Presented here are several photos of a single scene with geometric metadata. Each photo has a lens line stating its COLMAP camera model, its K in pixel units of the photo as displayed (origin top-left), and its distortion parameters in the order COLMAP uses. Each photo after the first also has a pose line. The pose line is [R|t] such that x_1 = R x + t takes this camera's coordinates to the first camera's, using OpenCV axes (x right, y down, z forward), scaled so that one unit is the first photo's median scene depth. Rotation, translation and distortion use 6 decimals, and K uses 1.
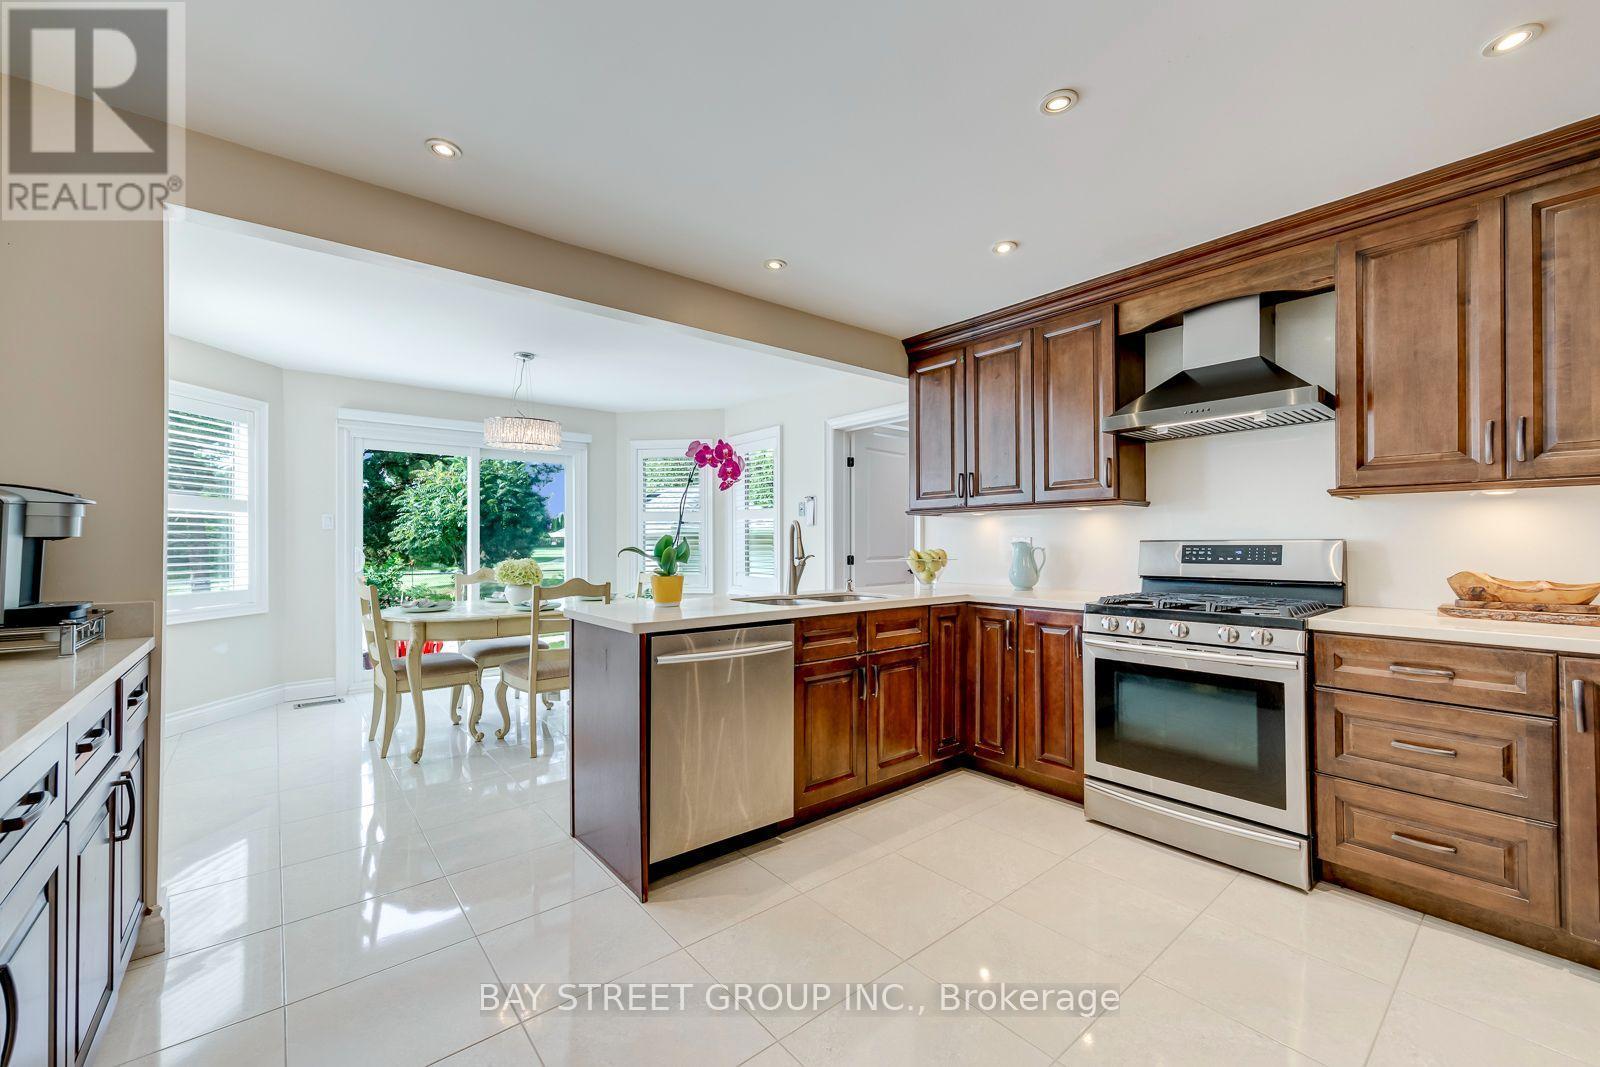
lens RADIAL K [[634.0, 0, 793.5], [0, 634.0, 539.2], [0, 0, 1]] dist [-0.002137, -0.000081]
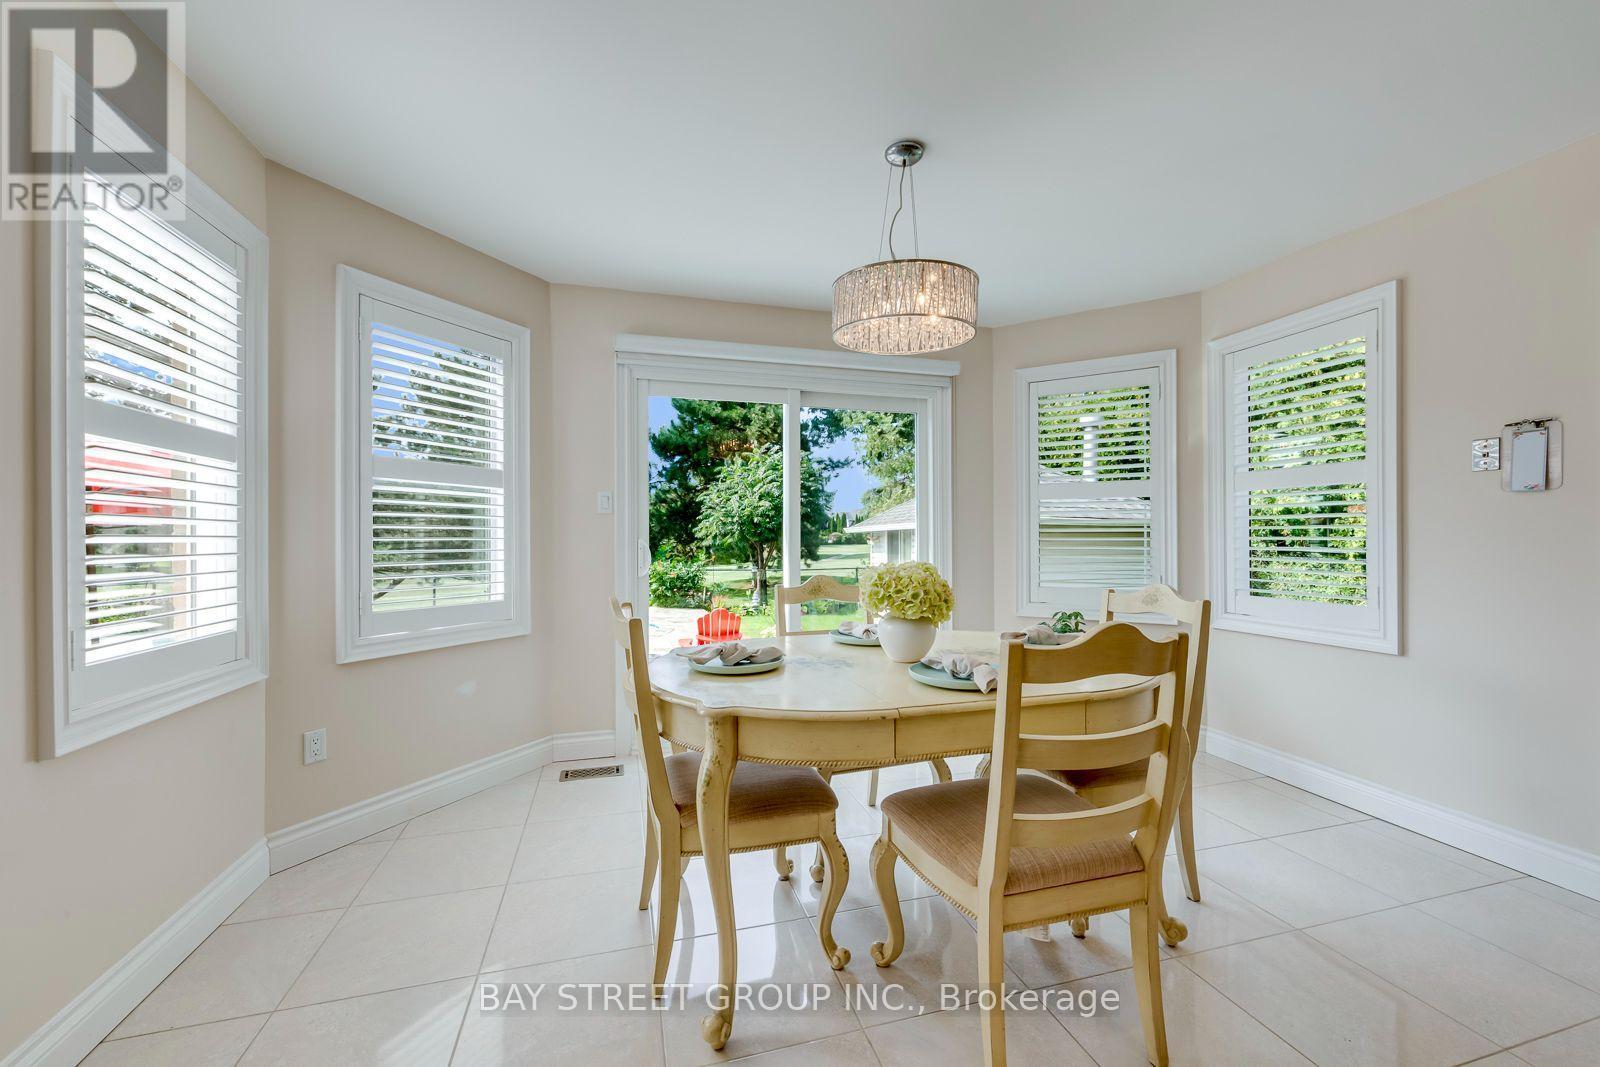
lens RADIAL K [[634.0, 0, 801.9], [0, 634.0, 539.2], [0, 0, 1]] dist [-0.002137, -0.000081]
pose [[0.919694, -0.002773, -0.392626, -0.078182], [0.003953, 0.999990, 0.002199, 0.003966], [0.392616, -0.003575, 0.919696, 0.128443]]
